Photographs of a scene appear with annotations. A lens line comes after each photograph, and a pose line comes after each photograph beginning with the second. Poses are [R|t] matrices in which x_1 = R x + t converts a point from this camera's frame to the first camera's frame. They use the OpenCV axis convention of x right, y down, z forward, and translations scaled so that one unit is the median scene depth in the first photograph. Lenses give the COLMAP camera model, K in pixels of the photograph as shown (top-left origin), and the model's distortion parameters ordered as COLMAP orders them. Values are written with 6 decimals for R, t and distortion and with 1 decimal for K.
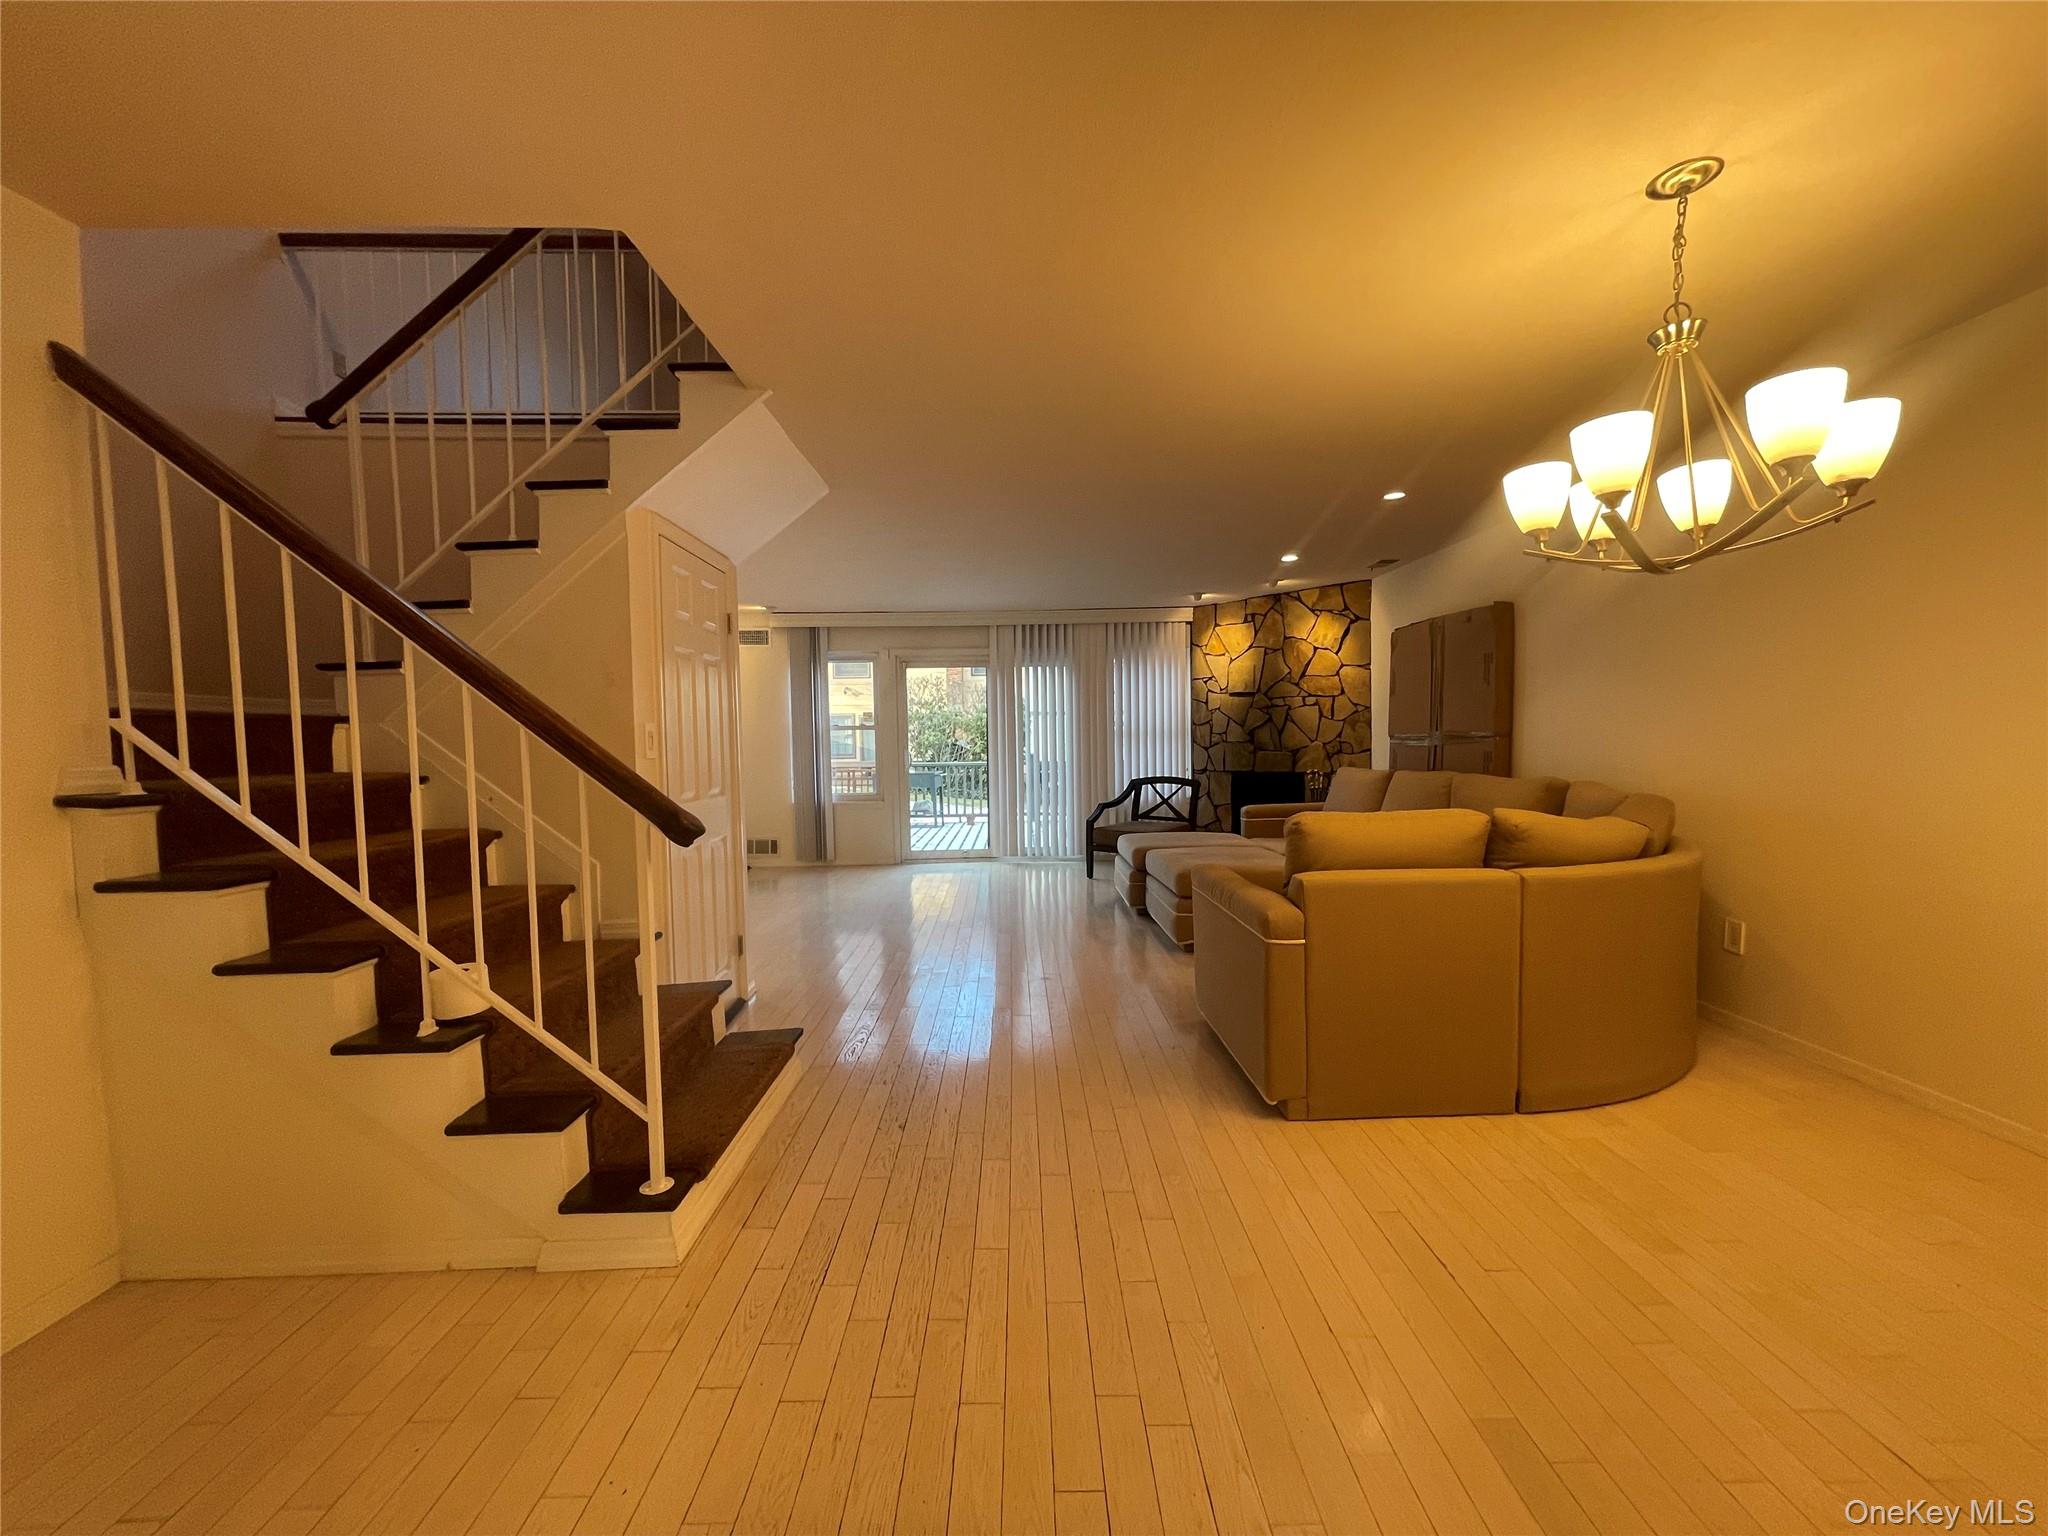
lens RADIAL K [[819.5, 0, 1023.1], [0, 819.5, 779.8], [0, 0, 1]] dist [0.000452, -0.004434]
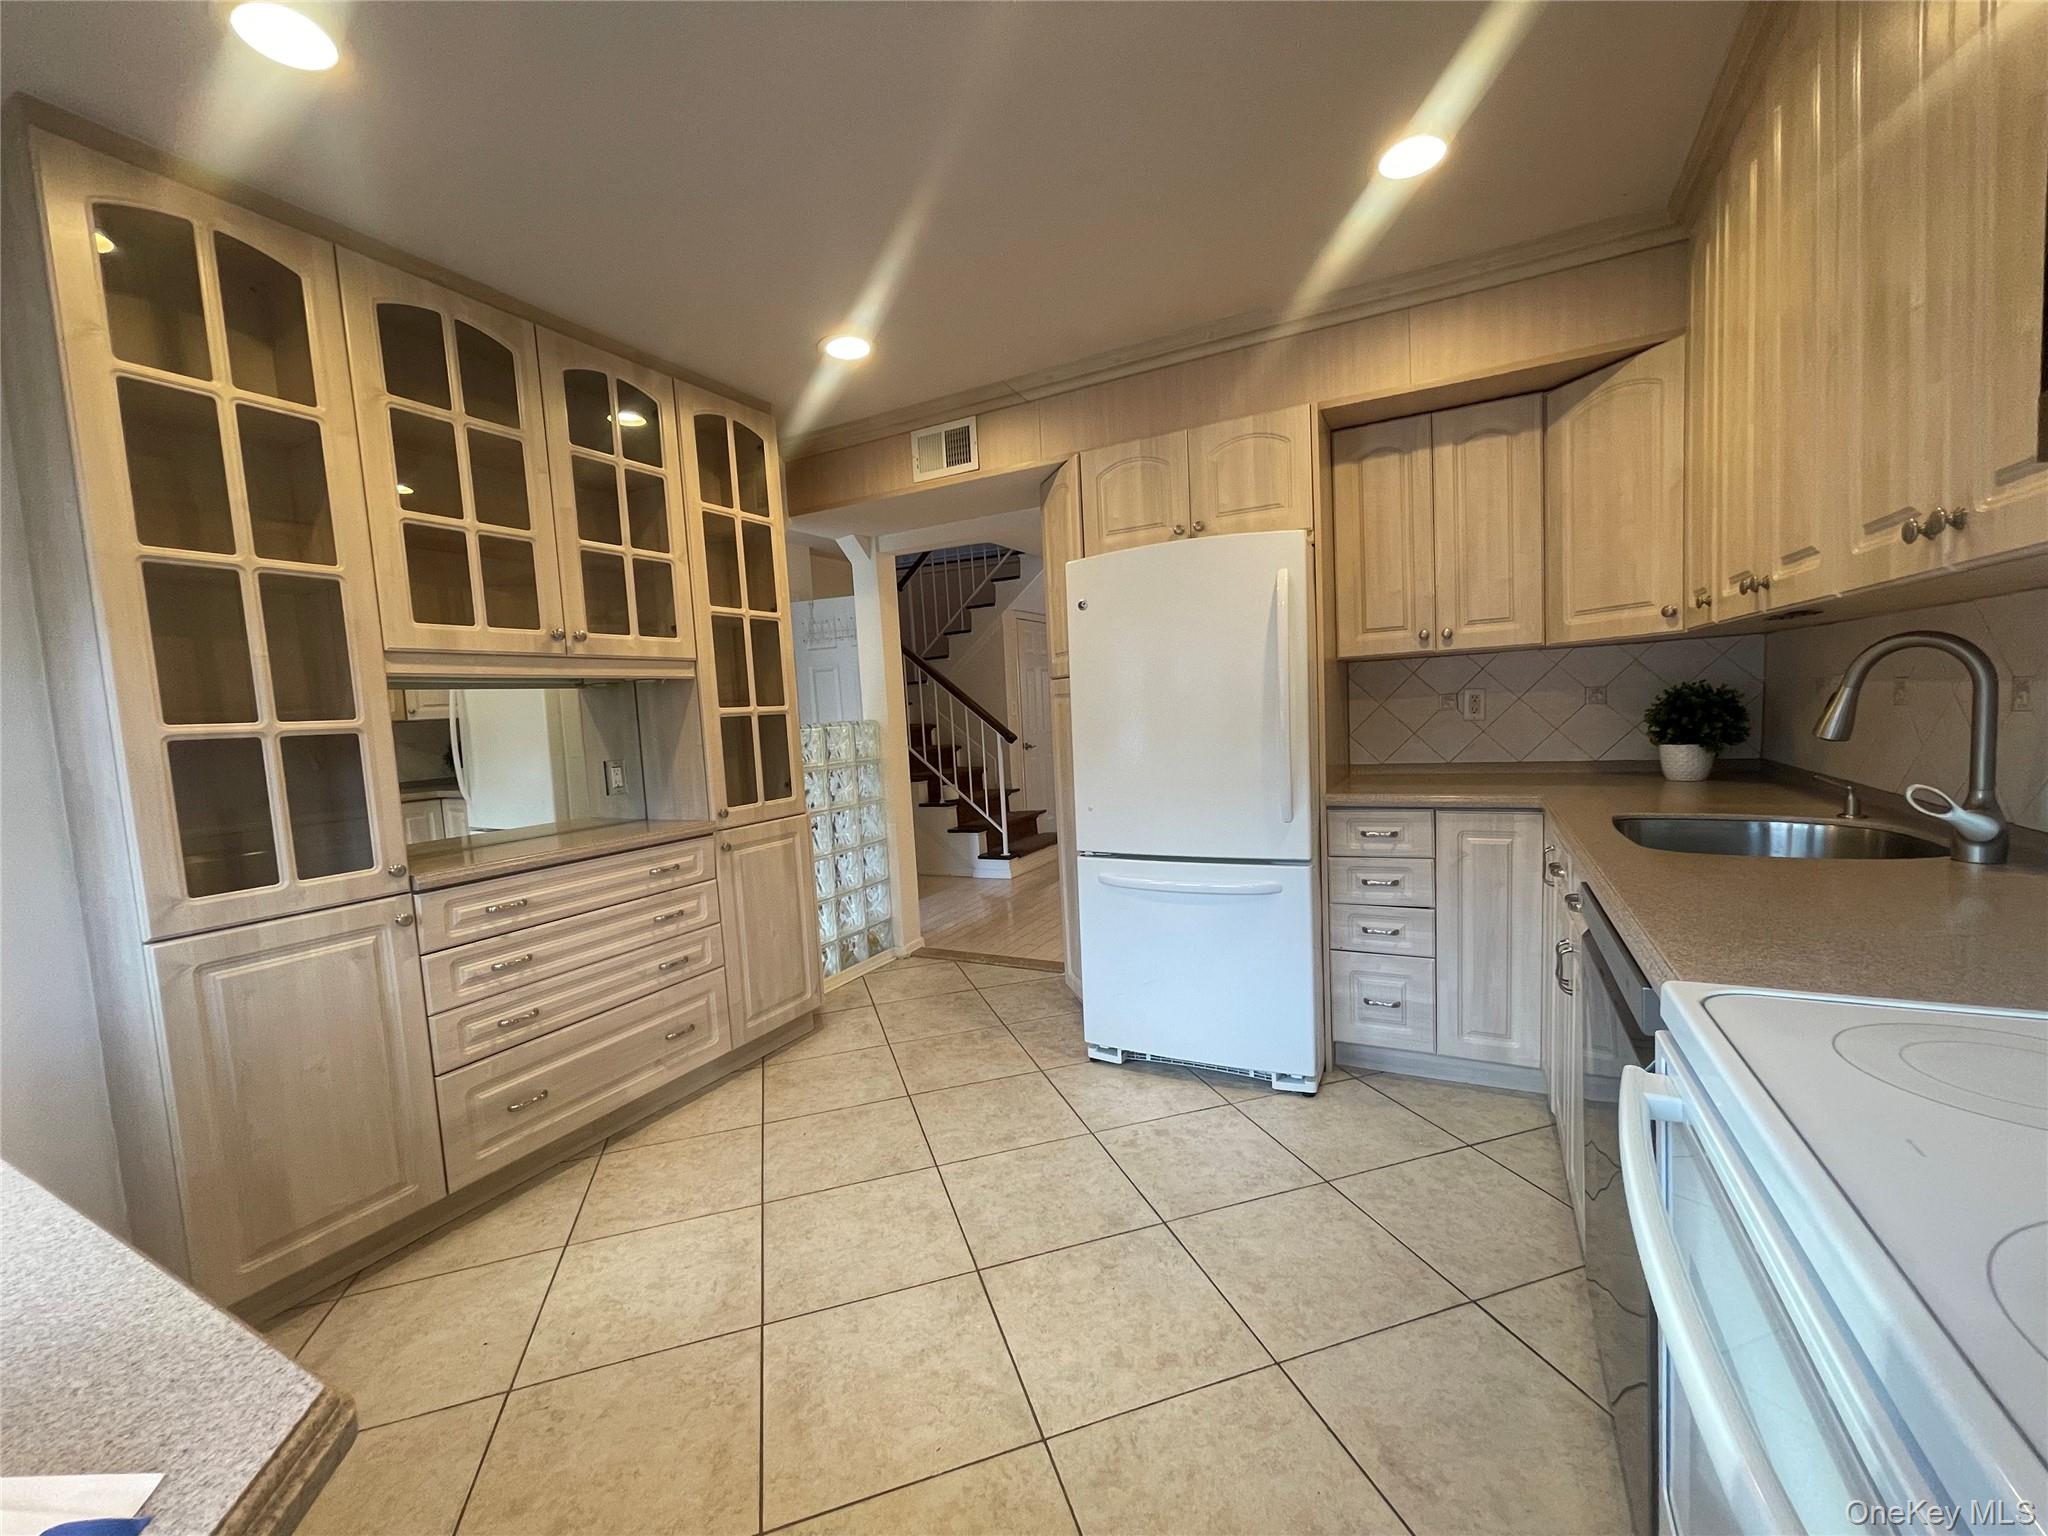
lens RADIAL K [[830.5, 0, 1022.6], [0, 830.5, 774.0], [0, 0, 1]] dist [0.002044, 0.001164]
pose [[0.878725, 0.005516, -0.477297, 0.305688], [0.017655, 0.998873, 0.044047, 0.015732], [0.477002, -0.047132, 0.877638, -0.471954]]
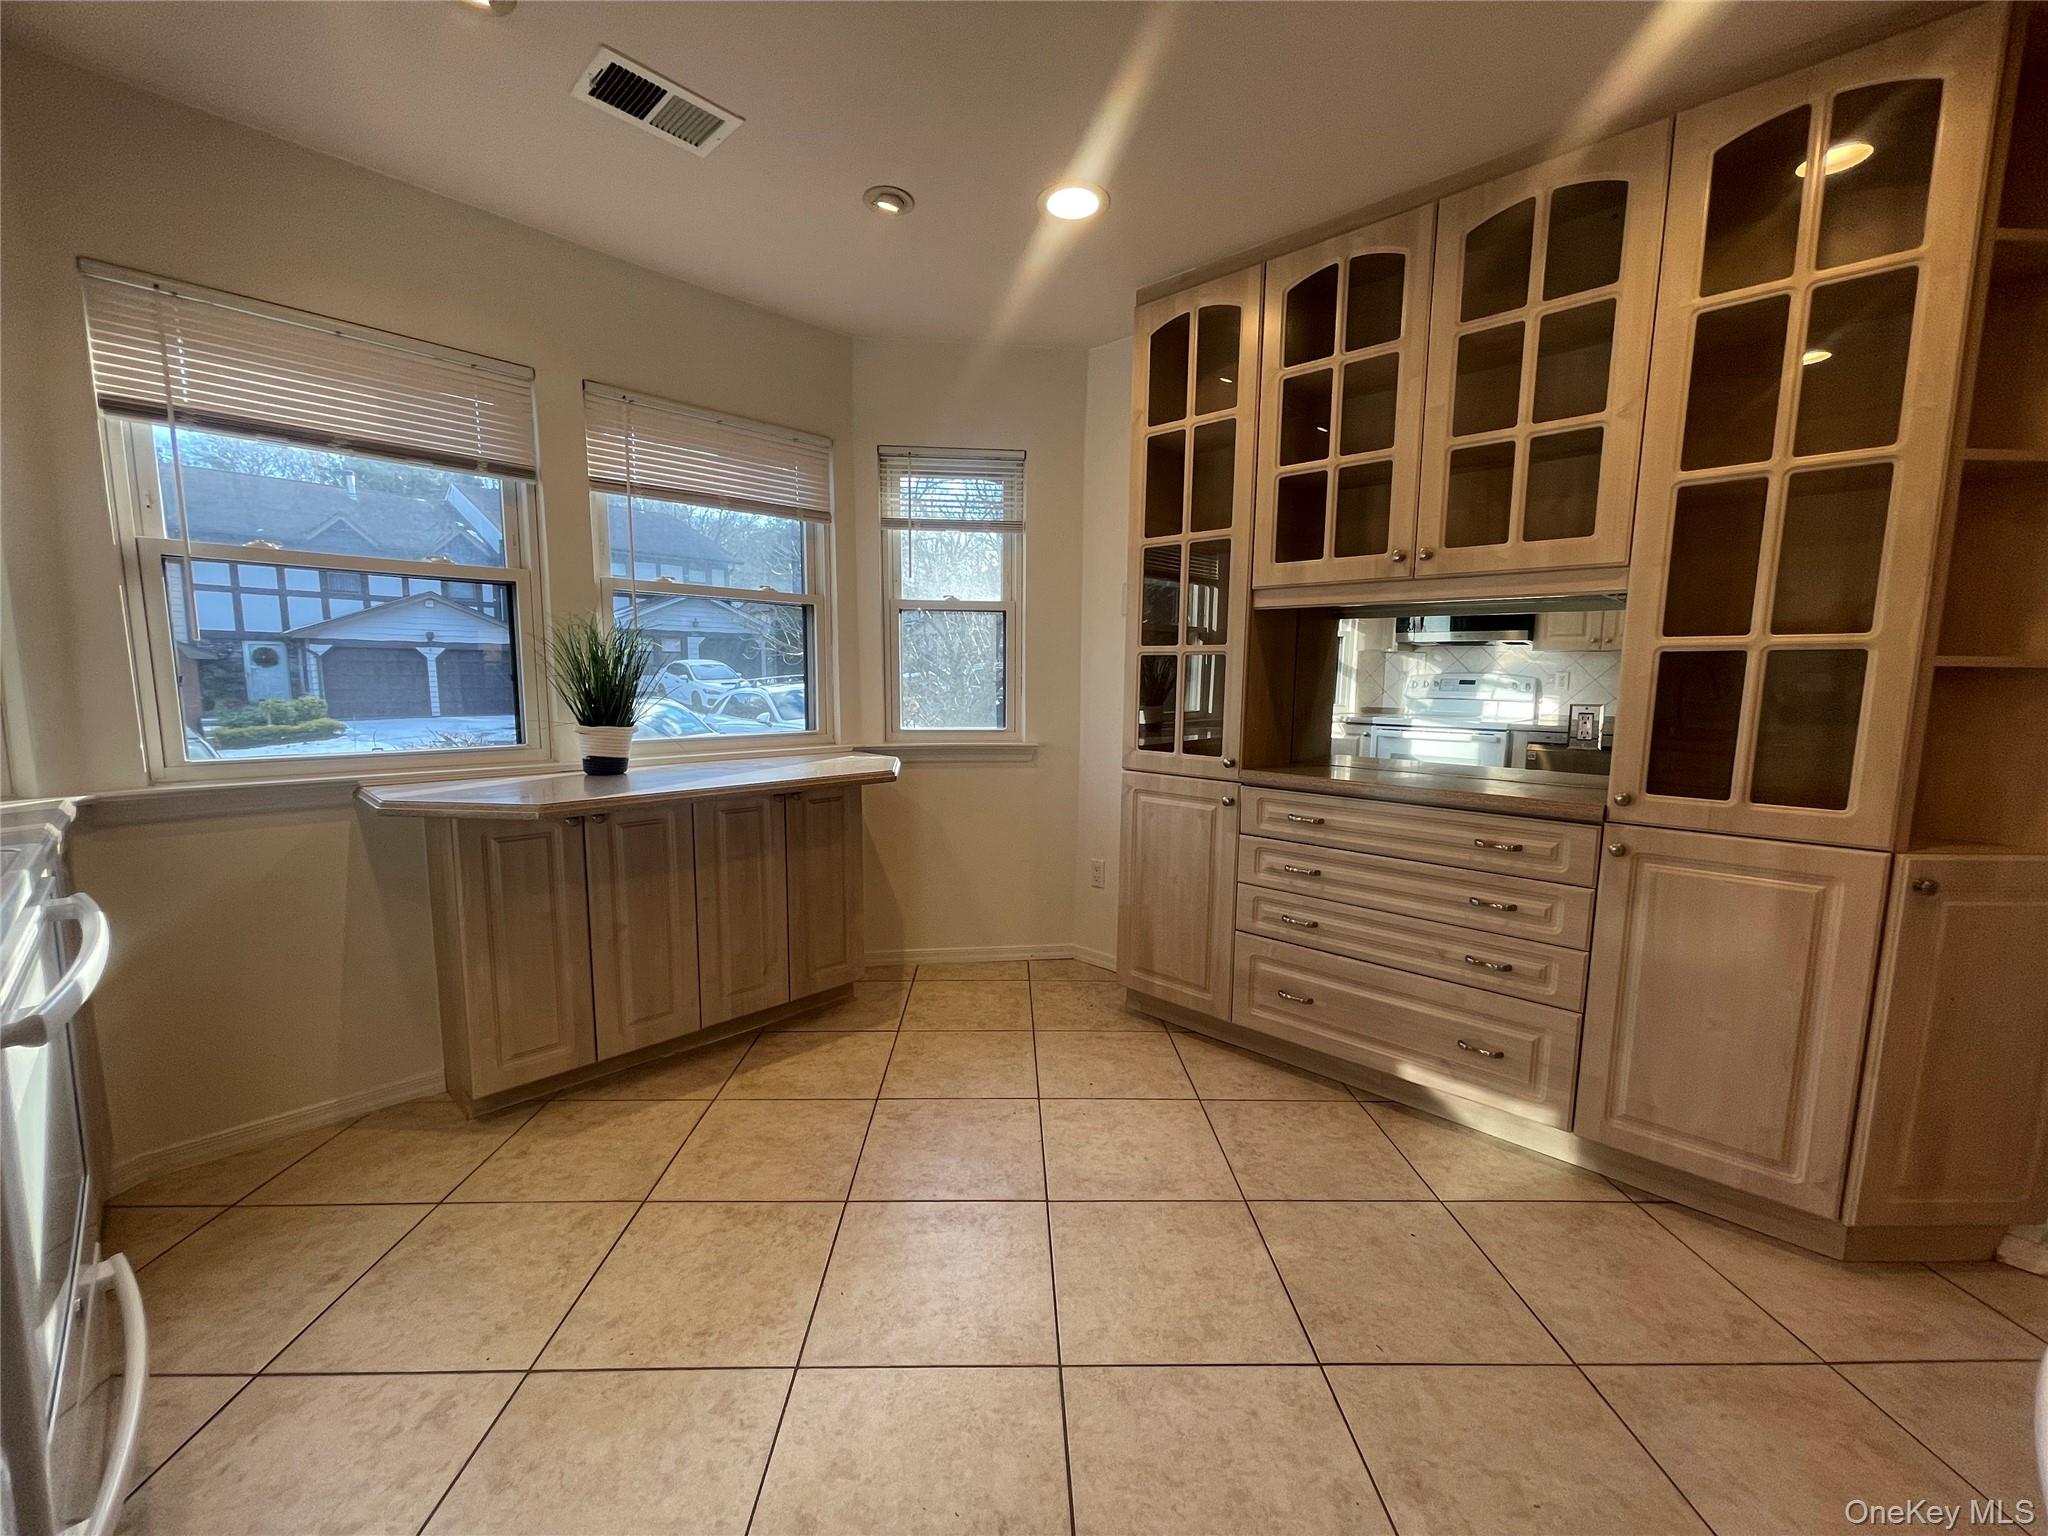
lens RADIAL K [[830.5, 0, 1022.6], [0, 830.5, 774.0], [0, 0, 1]] dist [0.002044, 0.001164]
pose [[-0.701061, 0.094006, -0.706878, 0.307597], [-0.034747, 0.985592, 0.165533, 0.004516], [0.712254, 0.140611, -0.687694, -0.130574]]
